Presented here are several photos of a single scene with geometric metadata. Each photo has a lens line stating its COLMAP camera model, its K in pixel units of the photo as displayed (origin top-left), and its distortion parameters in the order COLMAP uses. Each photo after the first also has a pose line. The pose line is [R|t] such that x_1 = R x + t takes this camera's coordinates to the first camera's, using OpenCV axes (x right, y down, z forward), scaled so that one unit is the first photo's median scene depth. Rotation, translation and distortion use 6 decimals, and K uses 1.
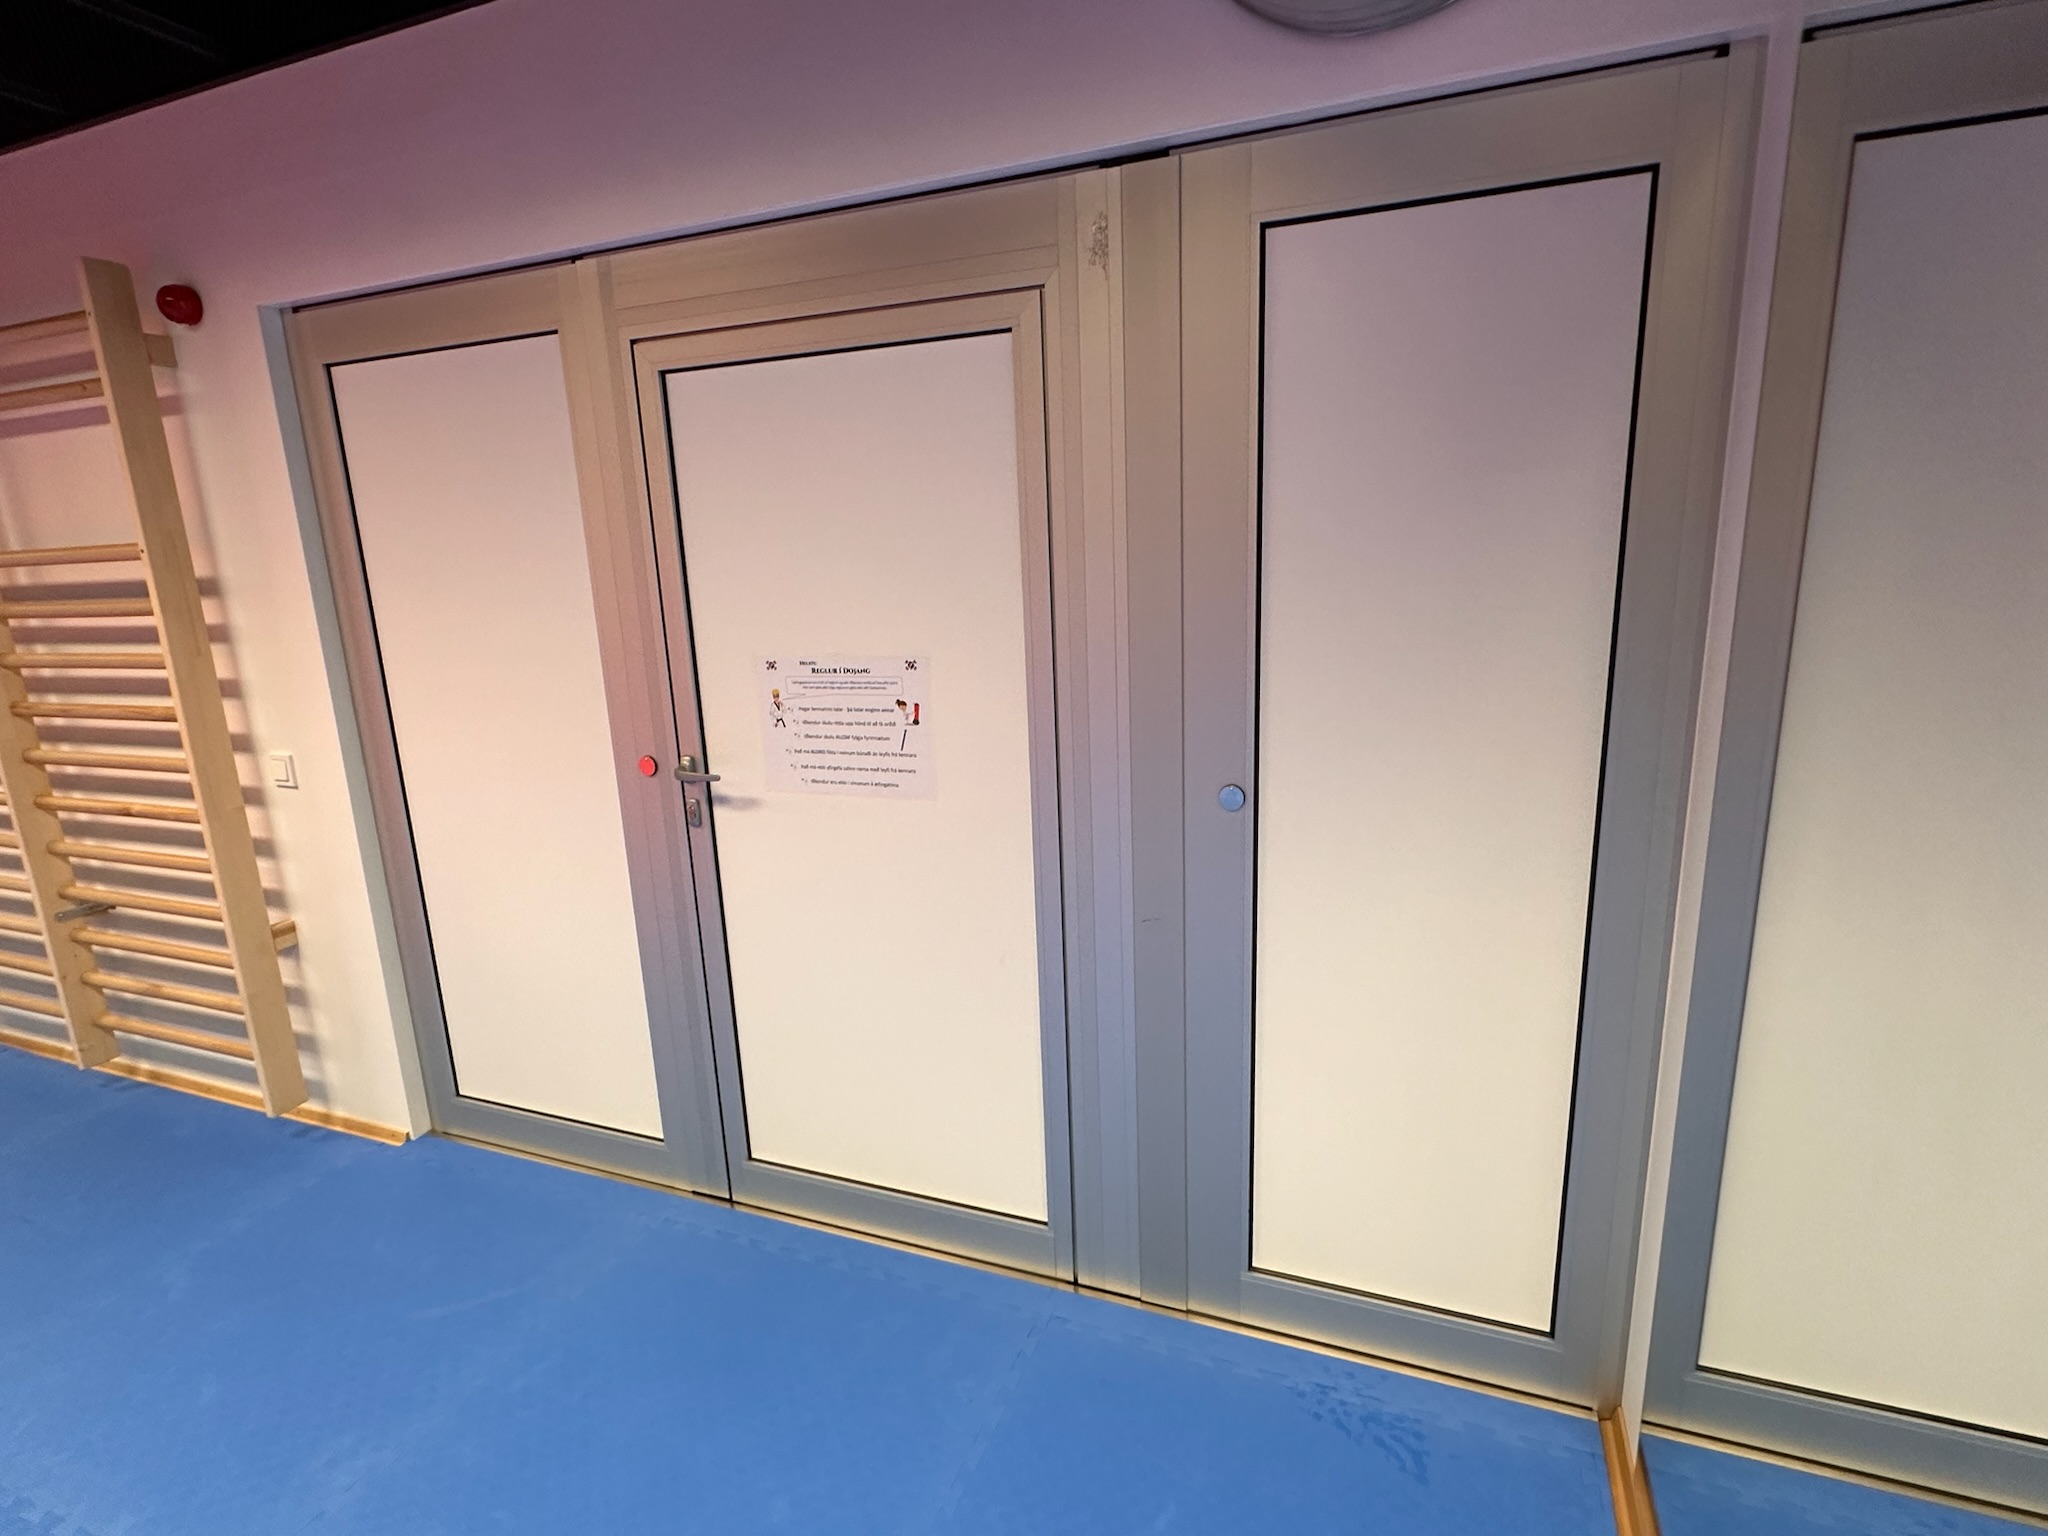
lens RADIAL K [[1033.9, 0, 1025.4], [0, 1033.9, 773.6], [0, 0, 1]] dist [-0.000167, 0.001065]
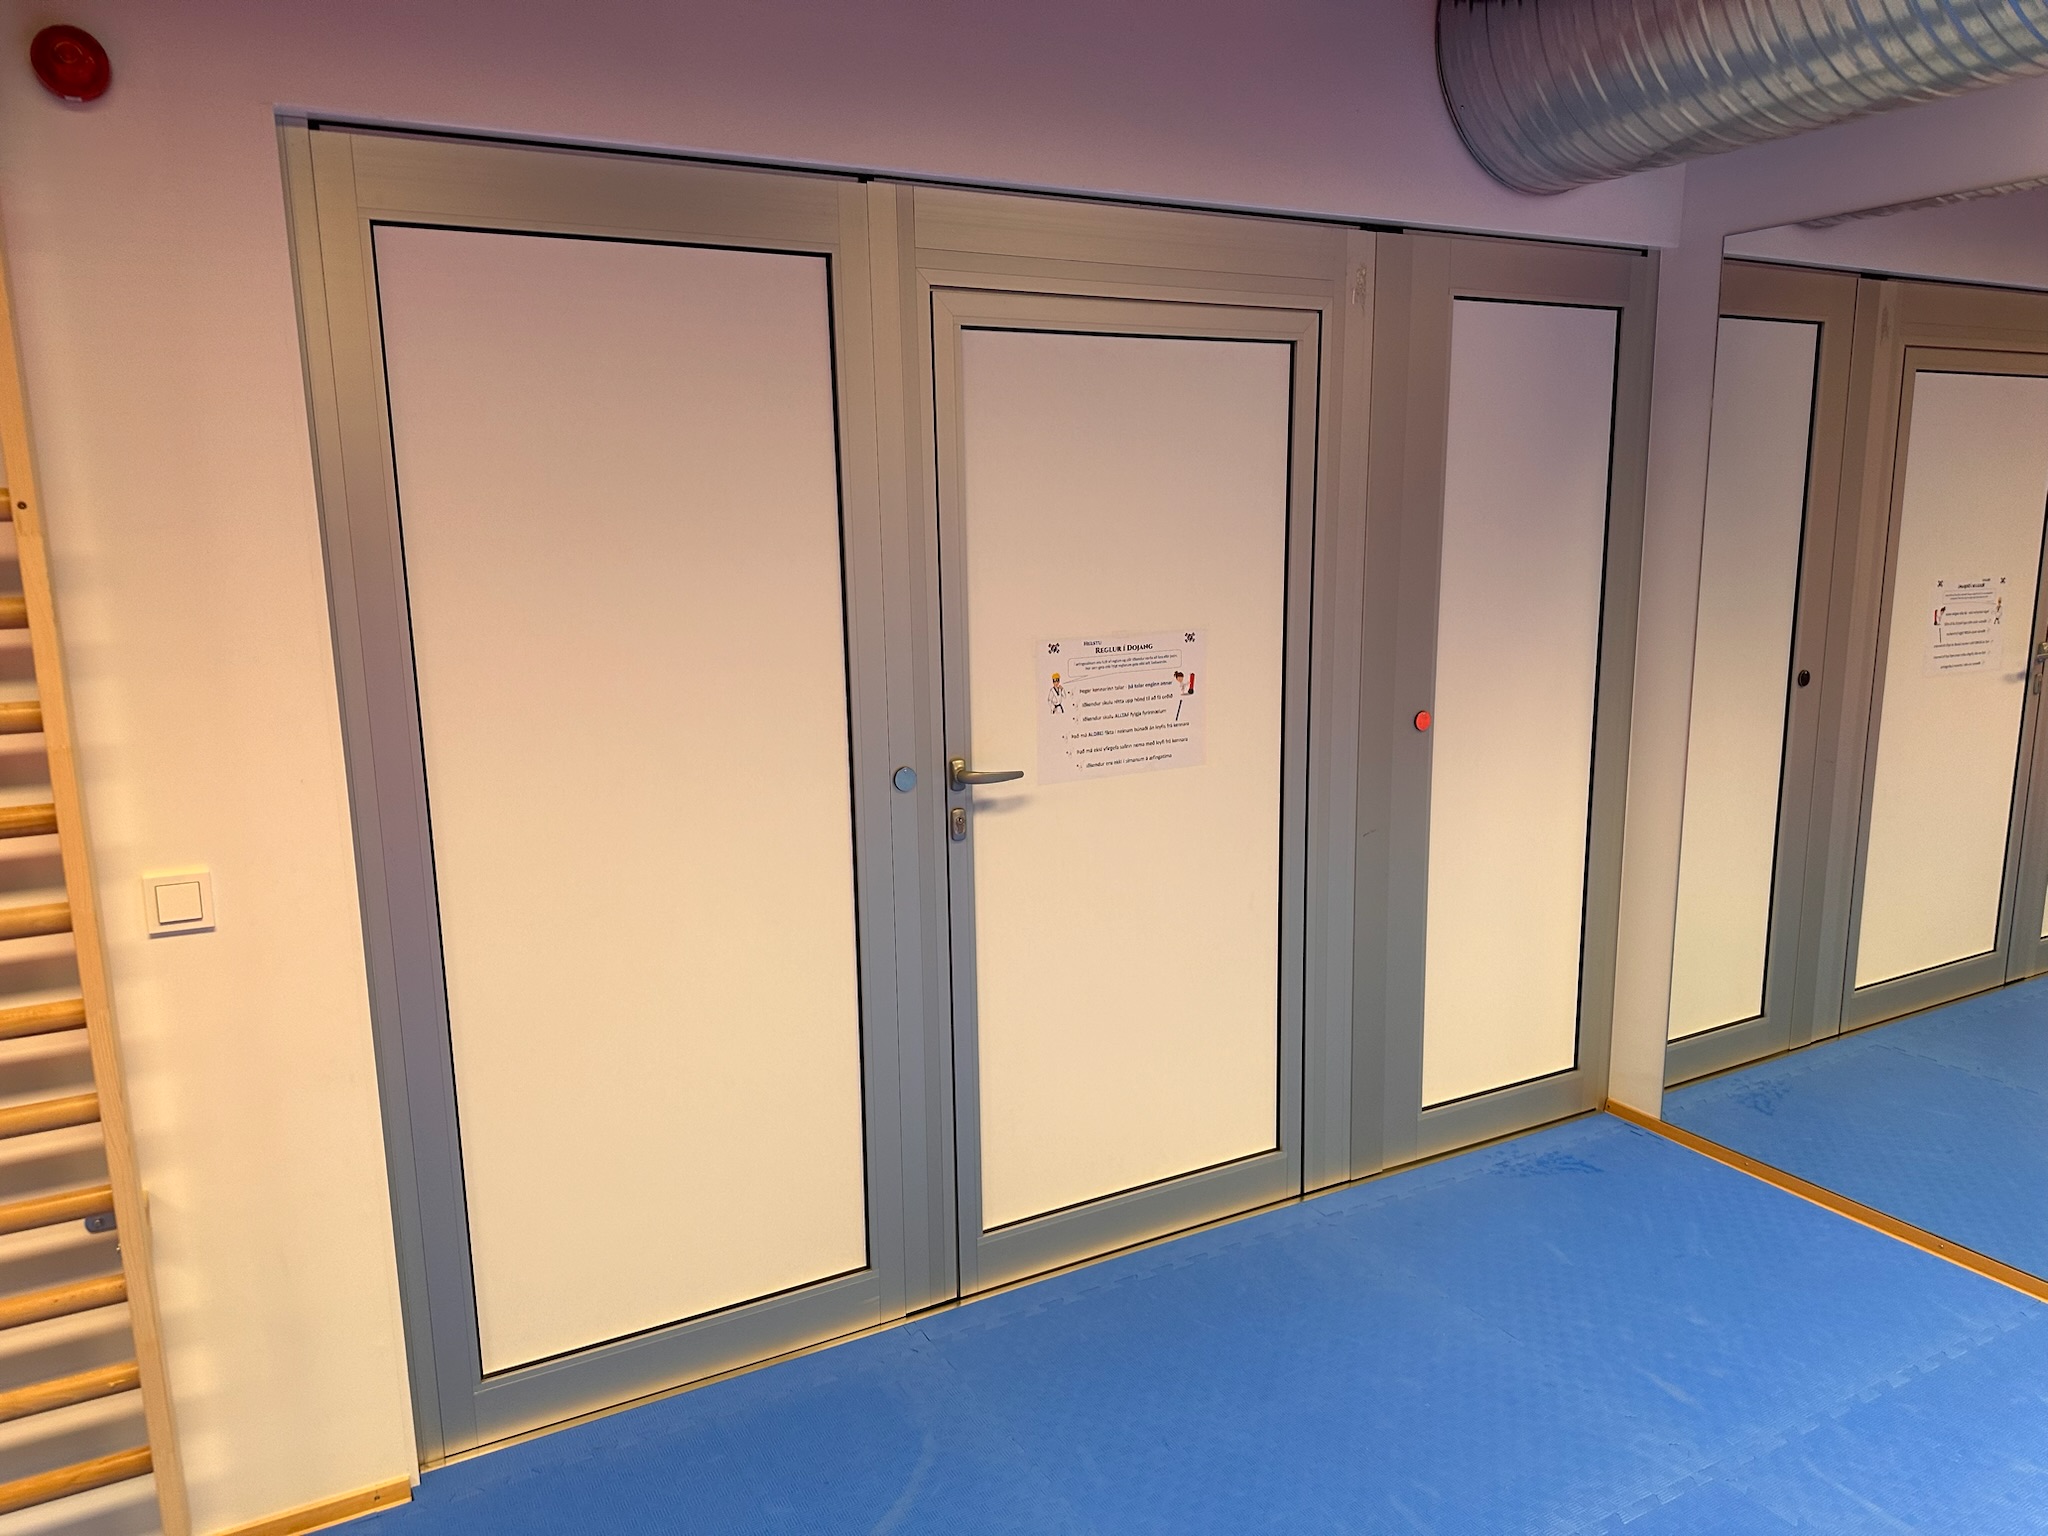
lens RADIAL K [[1432.0, 0, 1038.3], [0, 1432.0, 768.4], [0, 0, 1]] dist [0.127535, -0.187750]
pose [[0.633399, -0.110693, 0.765868, -1.285355], [0.157006, 0.987514, 0.012879, -0.015218], [-0.757730, 0.112088, 0.642869, 0.180364]]
